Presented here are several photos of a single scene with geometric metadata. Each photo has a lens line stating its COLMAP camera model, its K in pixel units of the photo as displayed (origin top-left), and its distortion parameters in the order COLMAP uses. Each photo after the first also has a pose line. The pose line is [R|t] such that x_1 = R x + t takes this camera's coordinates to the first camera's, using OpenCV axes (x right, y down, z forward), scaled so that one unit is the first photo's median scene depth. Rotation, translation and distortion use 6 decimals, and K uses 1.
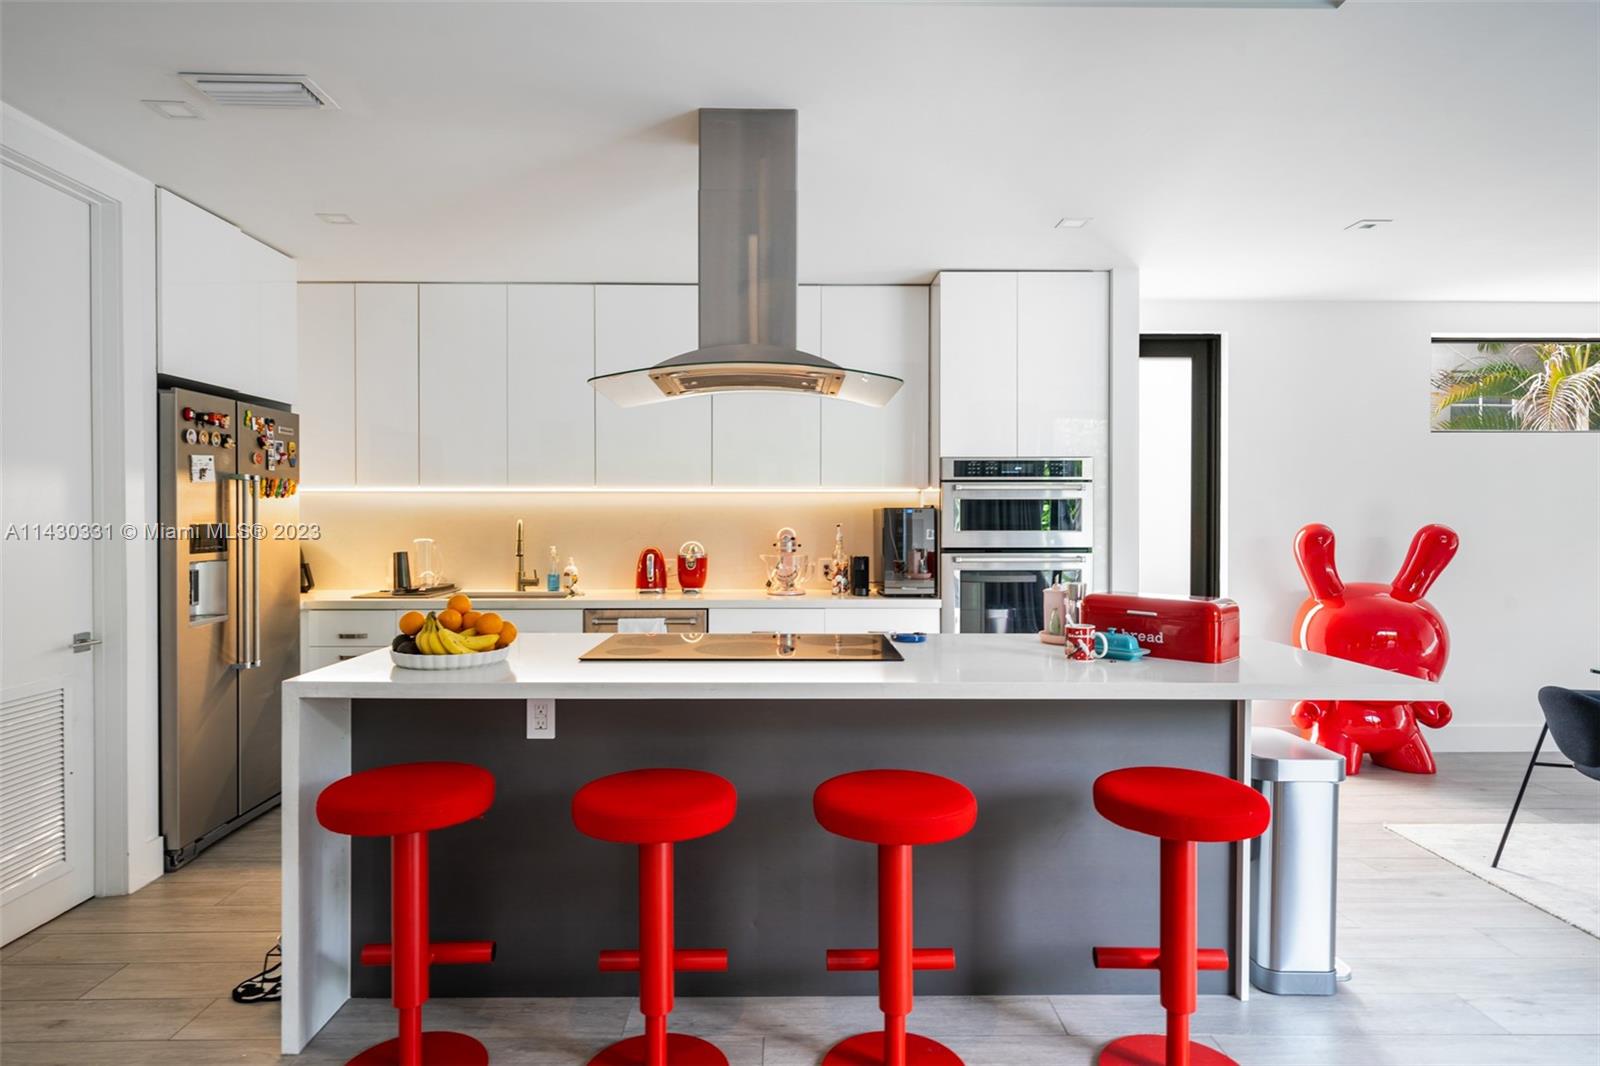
lens RADIAL K [[898.5, 0, 787.4], [0, 898.5, 528.6], [0, 0, 1]] dist [0.016171, -0.001393]
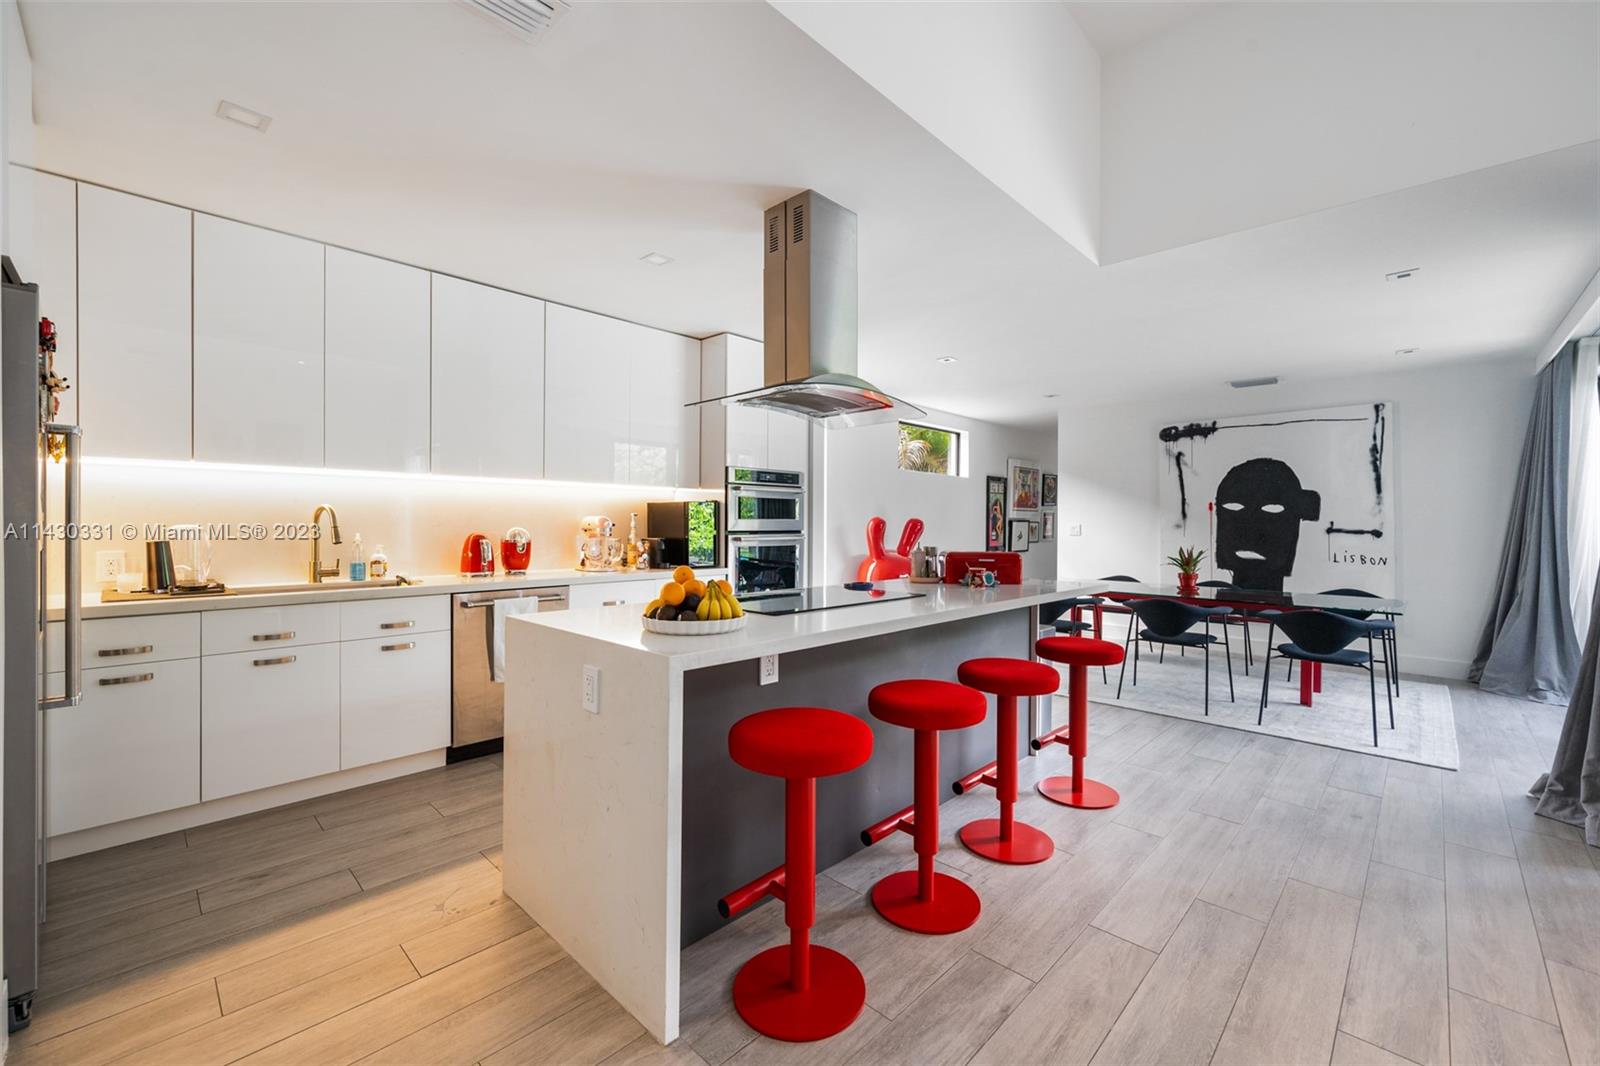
lens RADIAL K [[650.2, 0, 807.2], [0, 650.2, 527.8], [0, 0, 1]] dist [-0.000539, -0.000036]
pose [[0.696834, -0.001455, 0.717231, -0.467921], [0.002202, 0.999998, -0.000111, 0.016672], [-0.717229, 0.001657, 0.696835, 0.205448]]
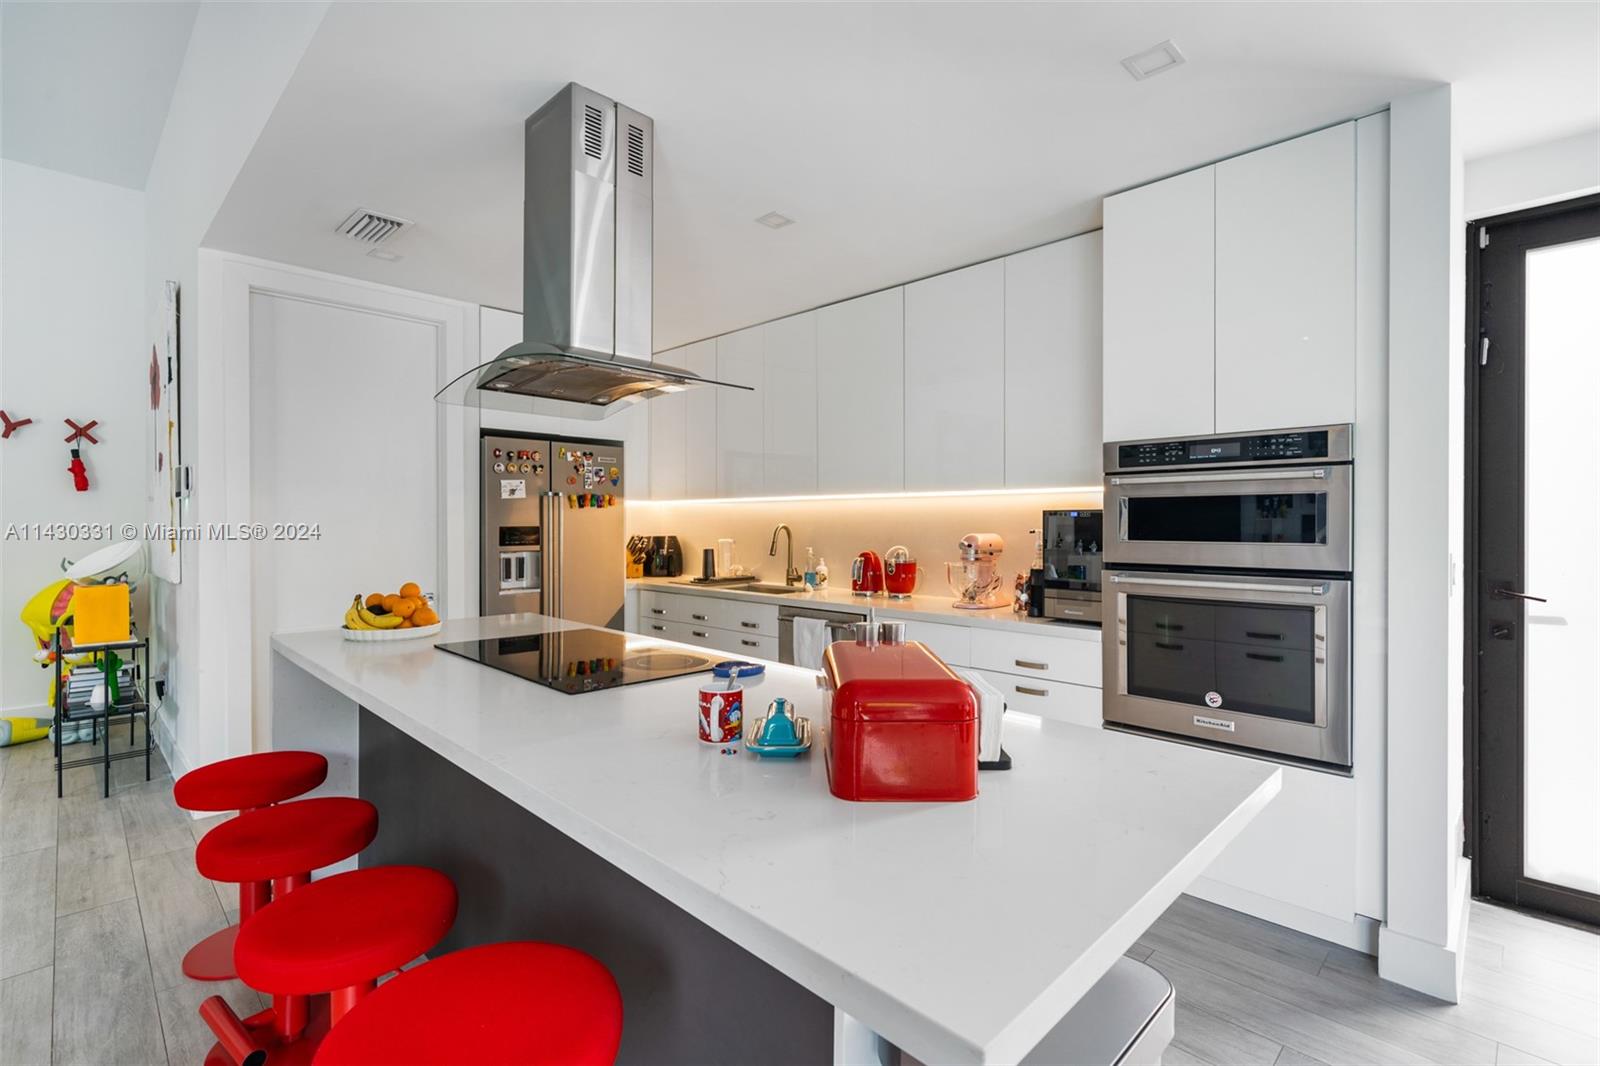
lens RADIAL K [[741.2, 0, 805.9], [0, 741.2, 528.8], [0, 0, 1]] dist [0.004062, 0.000959]
pose [[0.699832, 0.006594, -0.714277, 0.441158], [-0.010520, 0.999944, -0.001076, -0.003517], [0.714230, 0.008267, 0.699862, 0.385936]]
